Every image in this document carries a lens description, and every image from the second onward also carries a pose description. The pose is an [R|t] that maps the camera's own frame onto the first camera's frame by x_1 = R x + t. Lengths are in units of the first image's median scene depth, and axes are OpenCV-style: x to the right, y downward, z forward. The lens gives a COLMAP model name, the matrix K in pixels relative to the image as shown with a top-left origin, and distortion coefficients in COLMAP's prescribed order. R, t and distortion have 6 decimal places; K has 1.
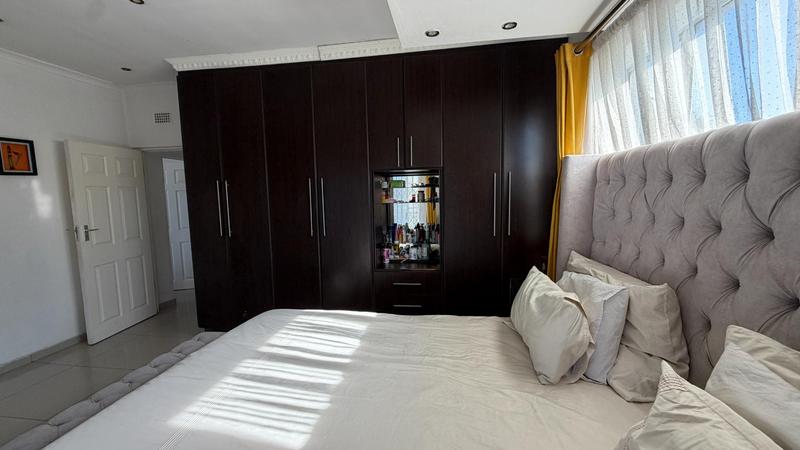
lens RADIAL K [[319.3, 0, 398.0], [0, 319.3, 224.1], [0, 0, 1]] dist [0.000221, -0.000533]
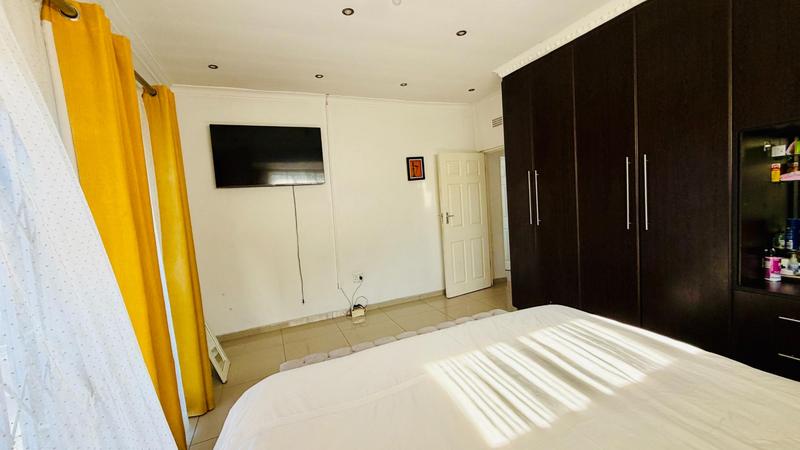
lens RADIAL K [[319.3, 0, 398.5], [0, 319.3, 222.7], [0, 0, 1]] dist [0.000221, -0.000533]
pose [[0.528688, 0.039304, -0.847906, 0.107600], [-0.018101, 0.999222, 0.035032, 0.003656], [0.848623, -0.003173, 0.528988, 0.088972]]
